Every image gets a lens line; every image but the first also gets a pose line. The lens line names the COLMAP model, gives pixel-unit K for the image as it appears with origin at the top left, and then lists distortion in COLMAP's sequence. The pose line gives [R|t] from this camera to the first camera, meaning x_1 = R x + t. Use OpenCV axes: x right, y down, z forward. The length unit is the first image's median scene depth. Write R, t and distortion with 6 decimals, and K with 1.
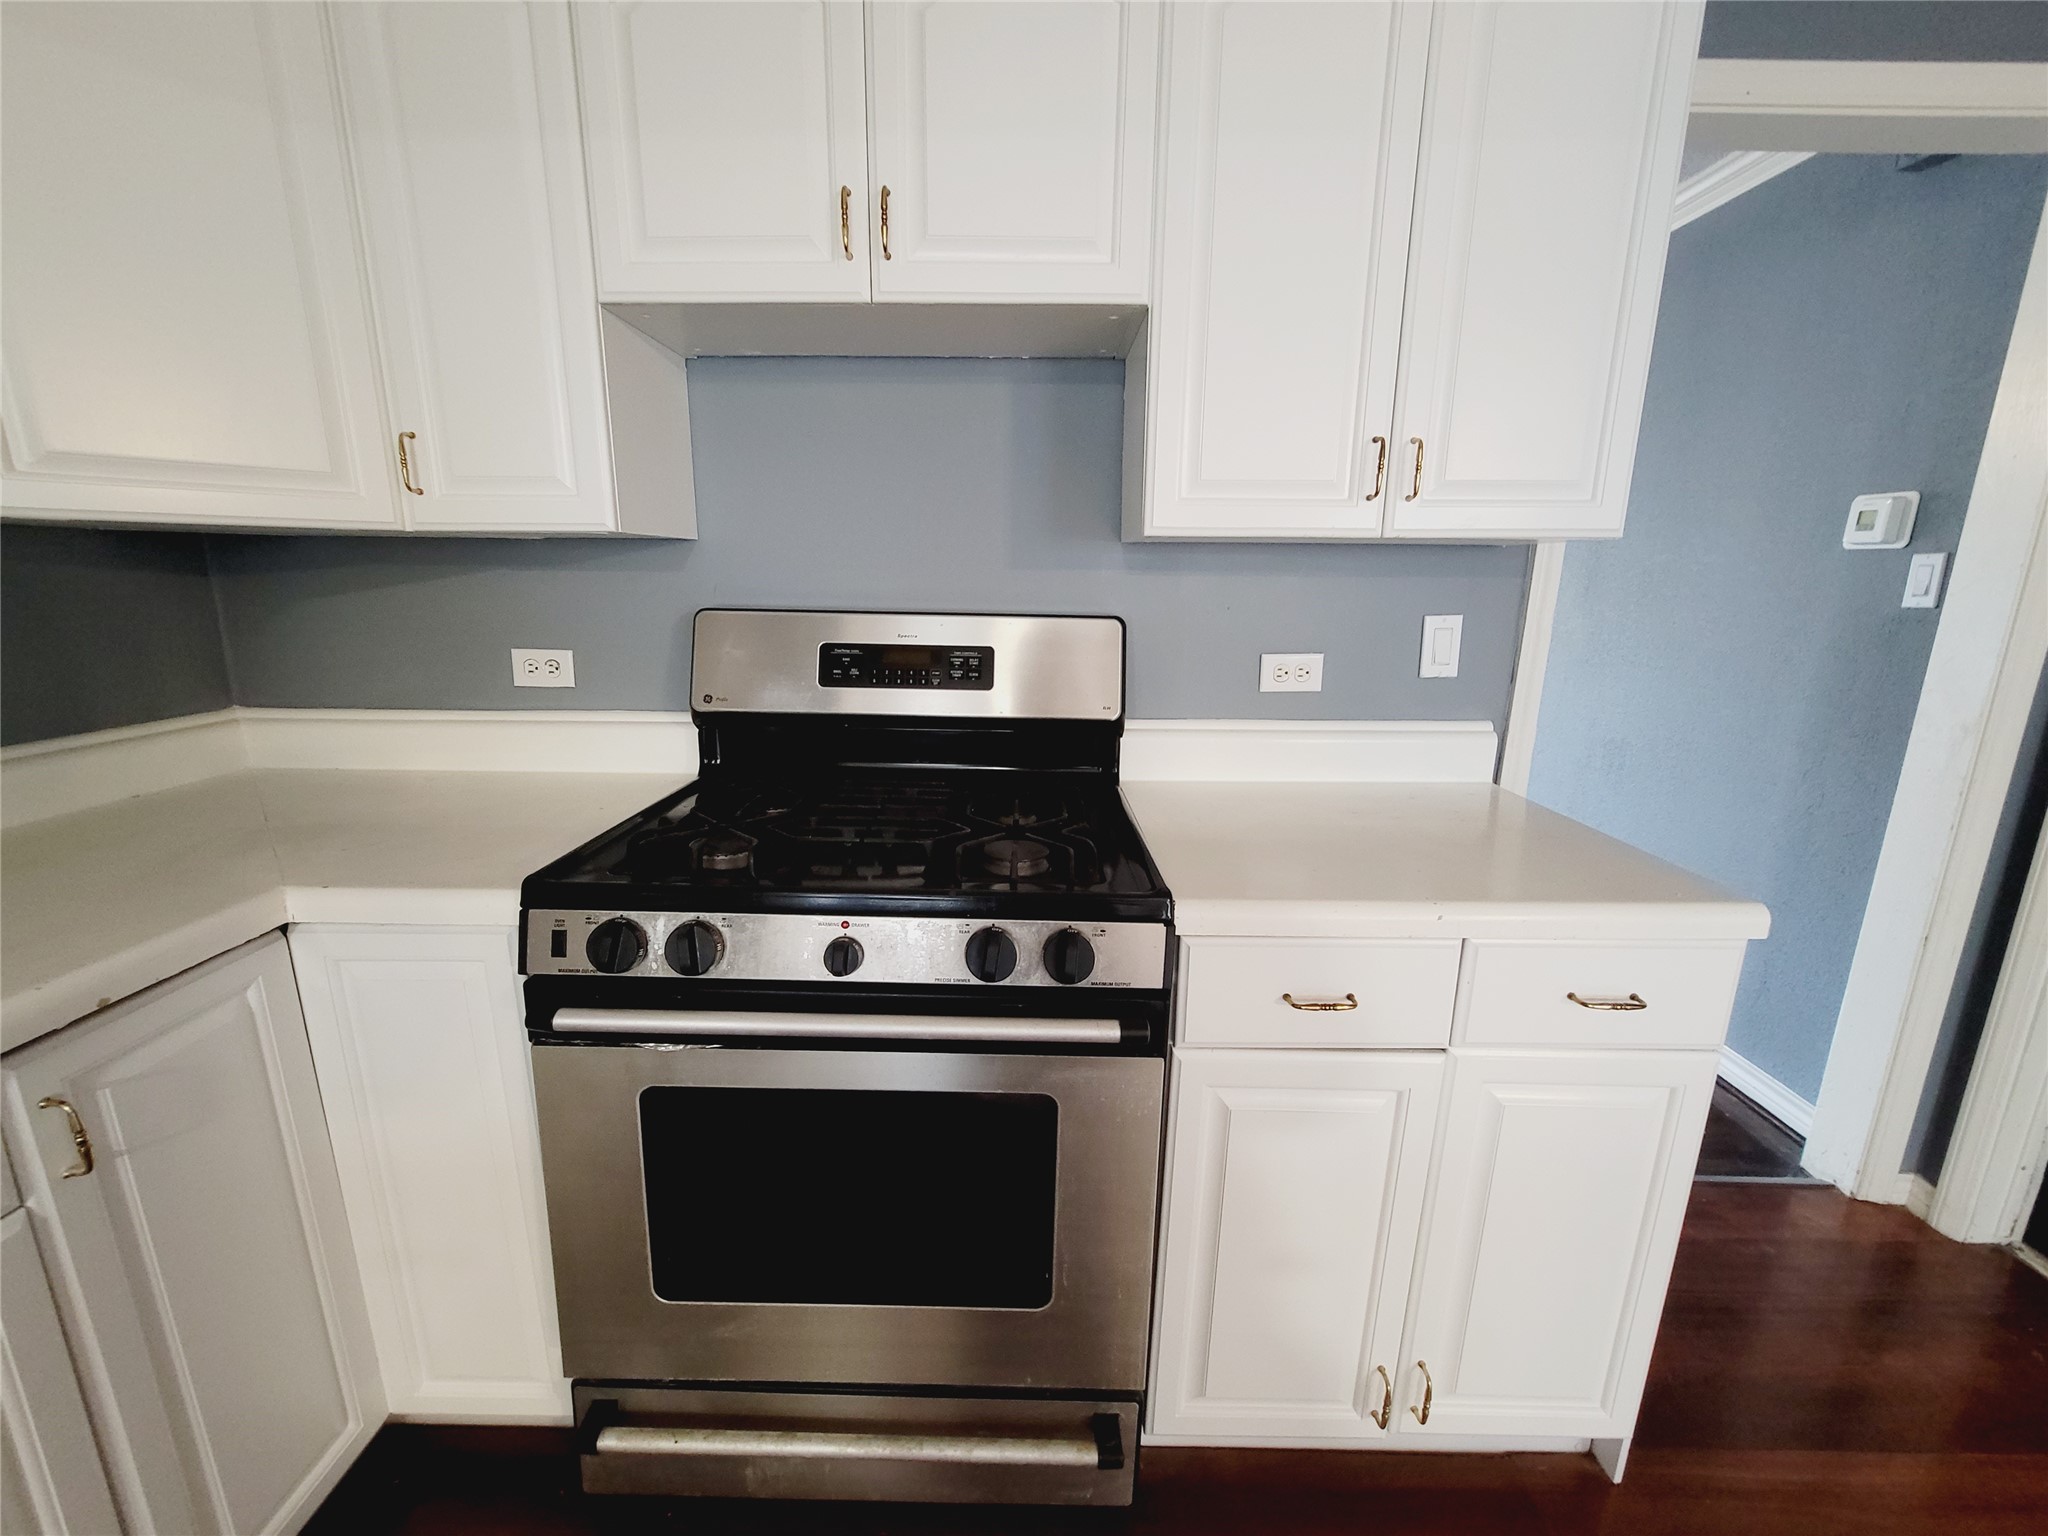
lens RADIAL K [[833.9, 0, 1015.0], [0, 833.9, 764.0], [0, 0, 1]] dist [-0.007408, 0.001565]
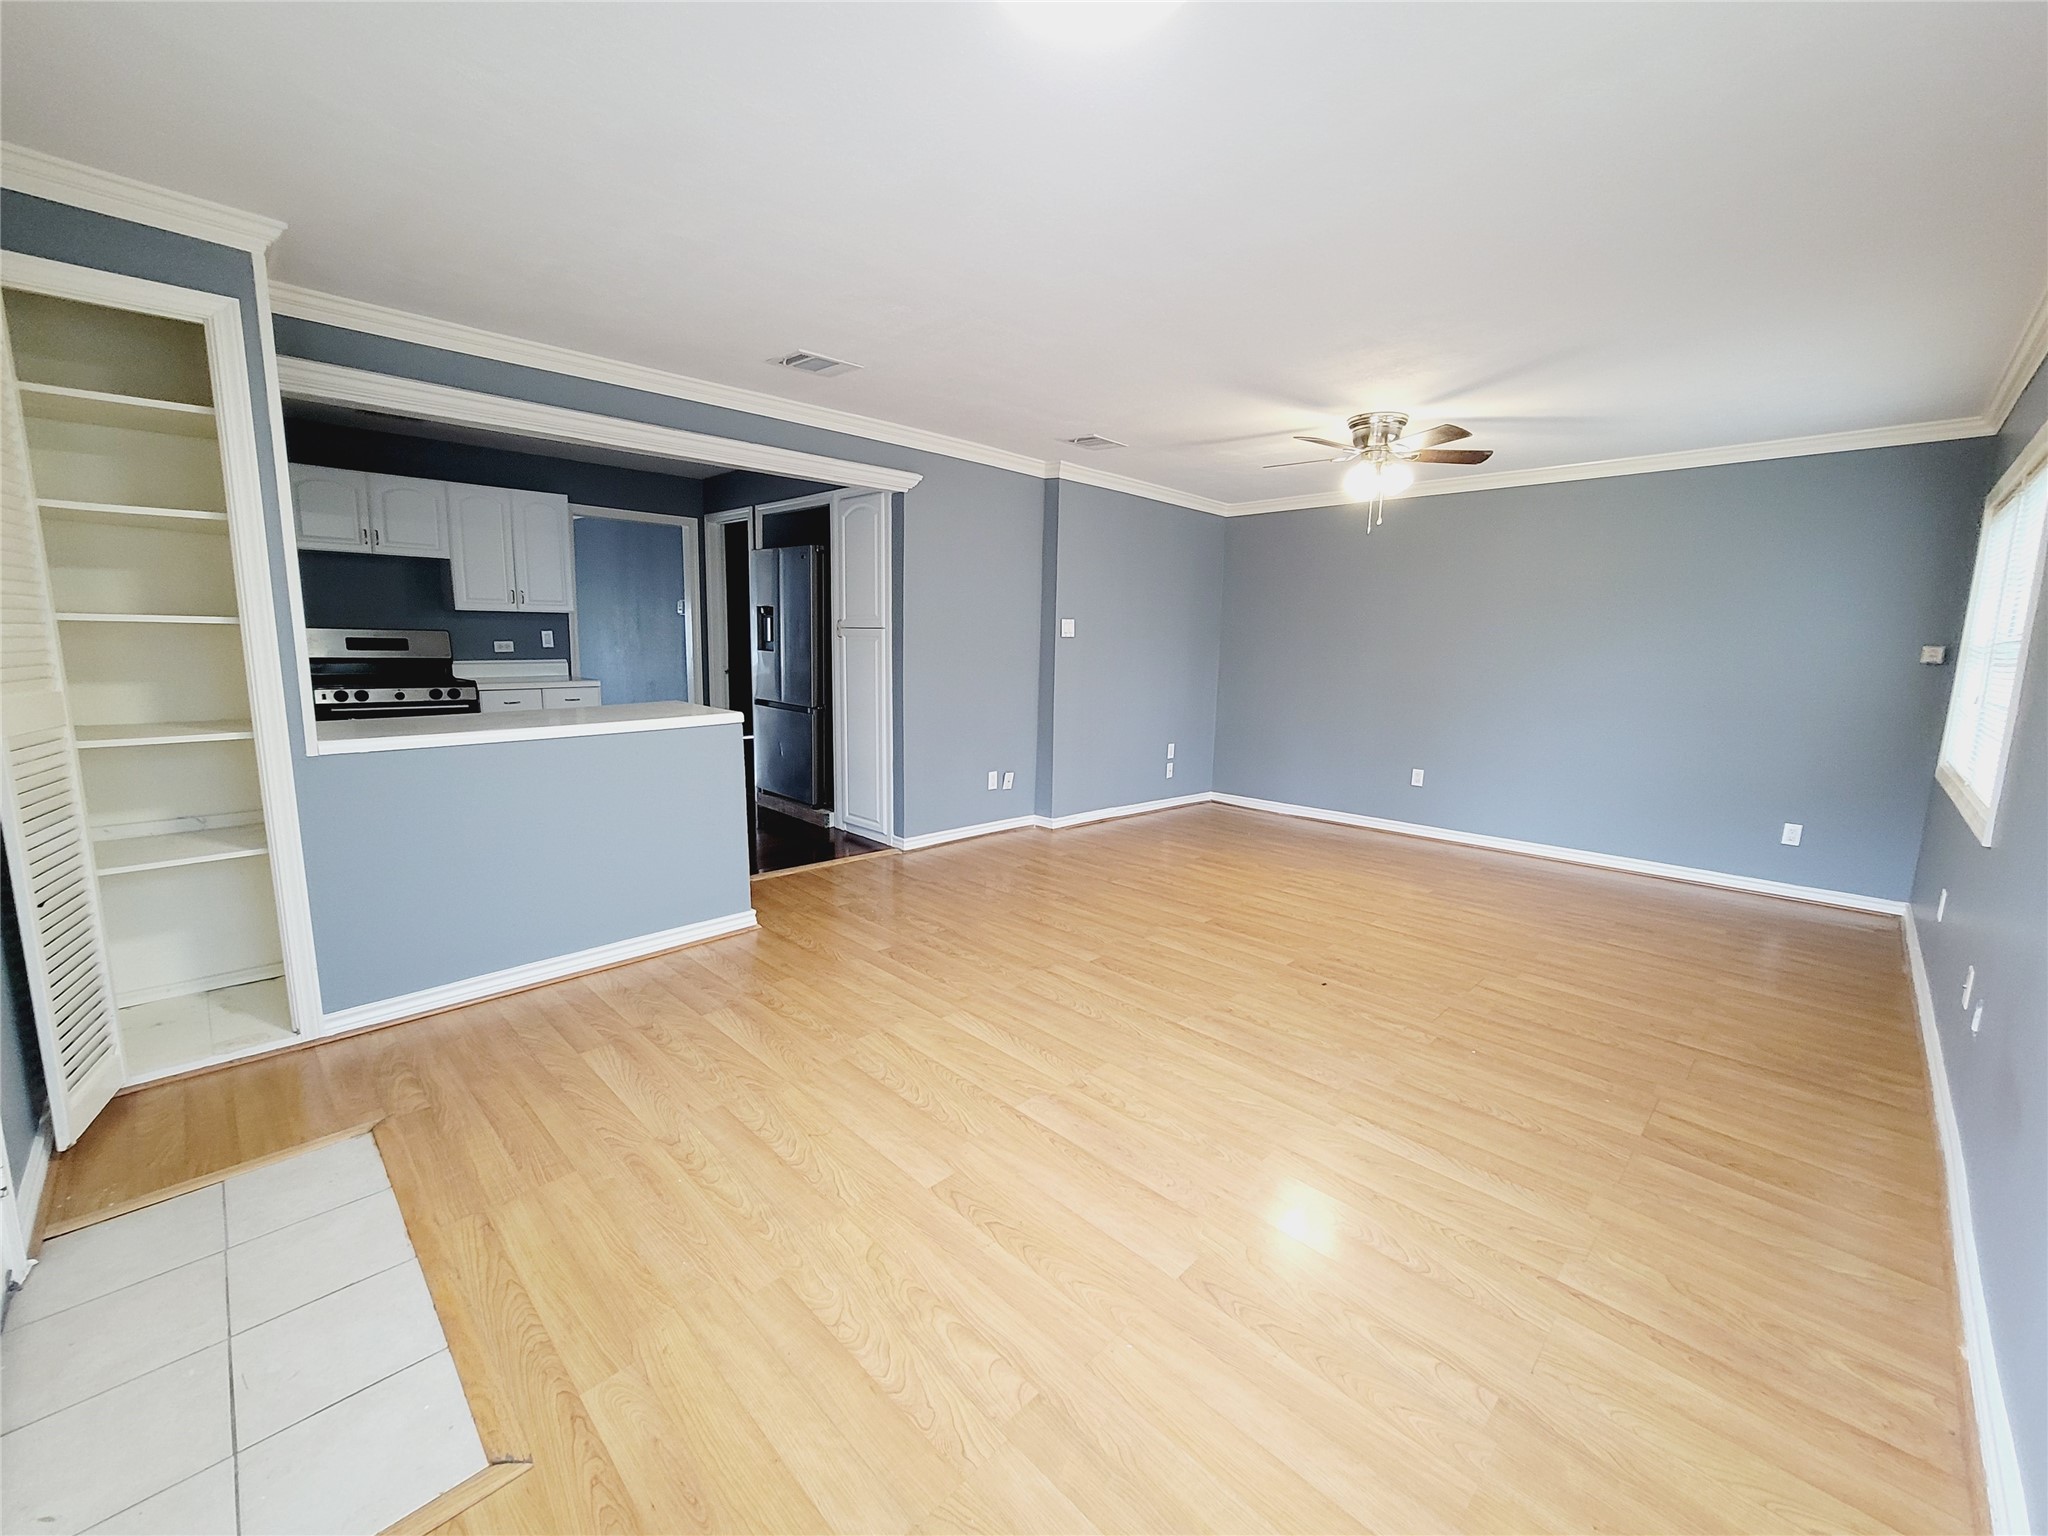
lens RADIAL K [[833.9, 0, 1018.7], [0, 833.9, 761.9], [0, 0, 1]] dist [-0.007408, 0.001565]
pose [[0.690108, -0.104407, 0.716136, -0.825292], [0.140925, 0.989984, 0.008529, 0.725508], [-0.709853, 0.095035, 0.697909, -3.310435]]
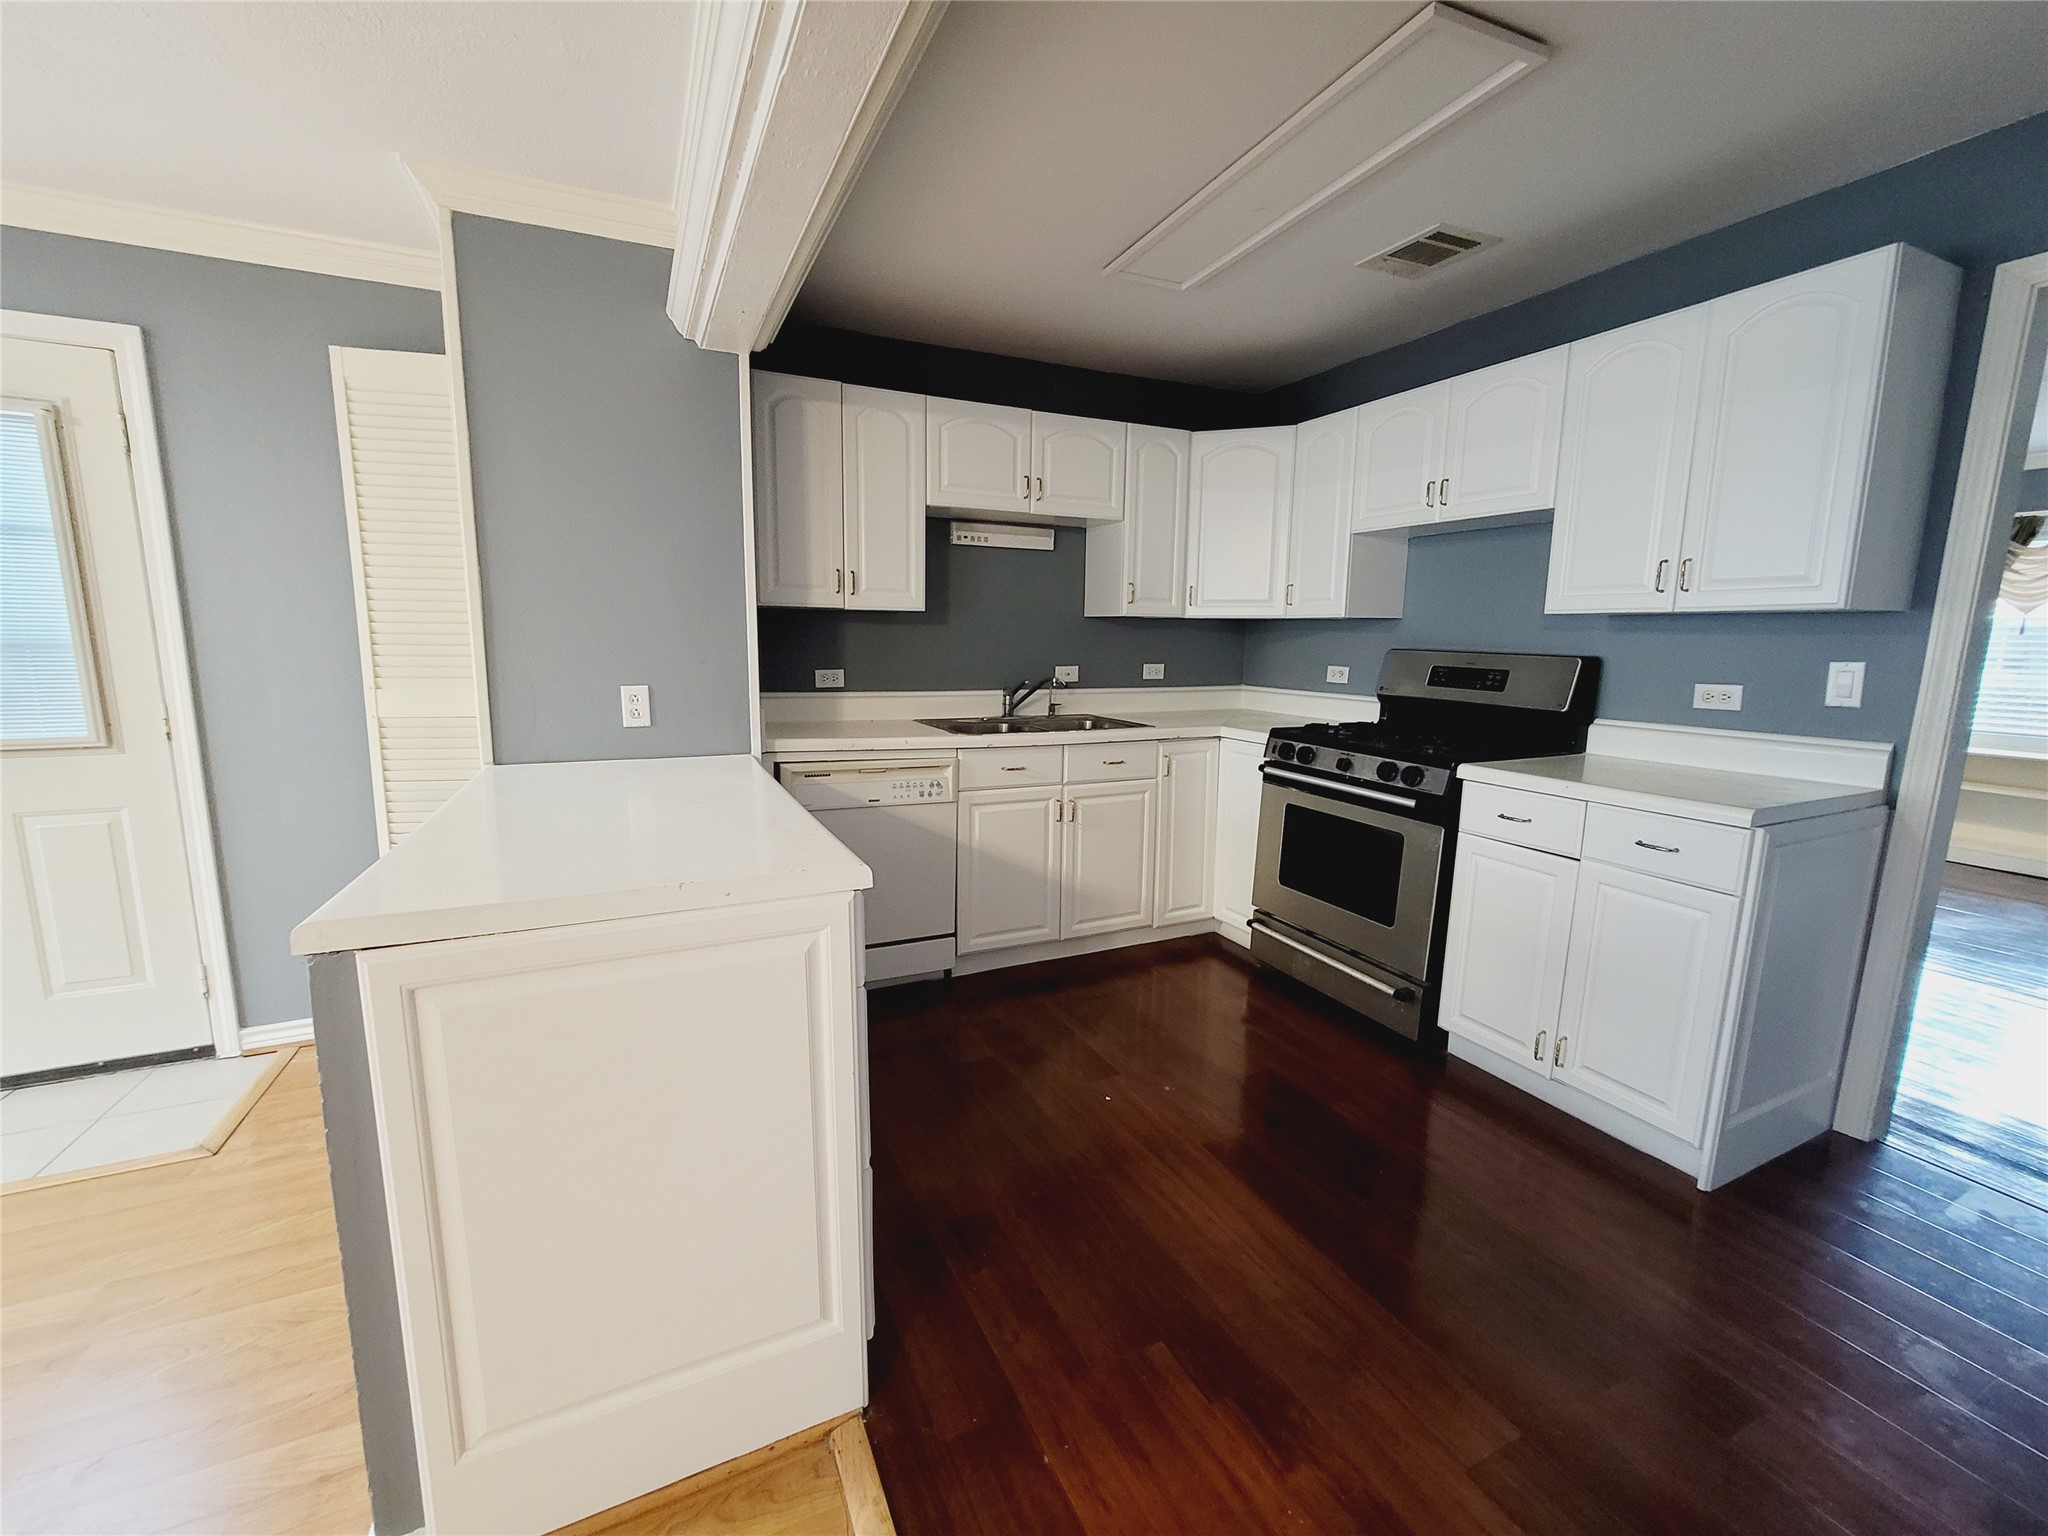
lens RADIAL K [[833.9, 0, 1017.3], [0, 833.9, 765.7], [0, 0, 1]] dist [-0.007408, 0.001565]
pose [[0.434164, 0.136814, -0.890384, 1.239311], [-0.201896, 0.978034, 0.051834, 0.208571], [0.877918, 0.157261, 0.452250, -0.851029]]
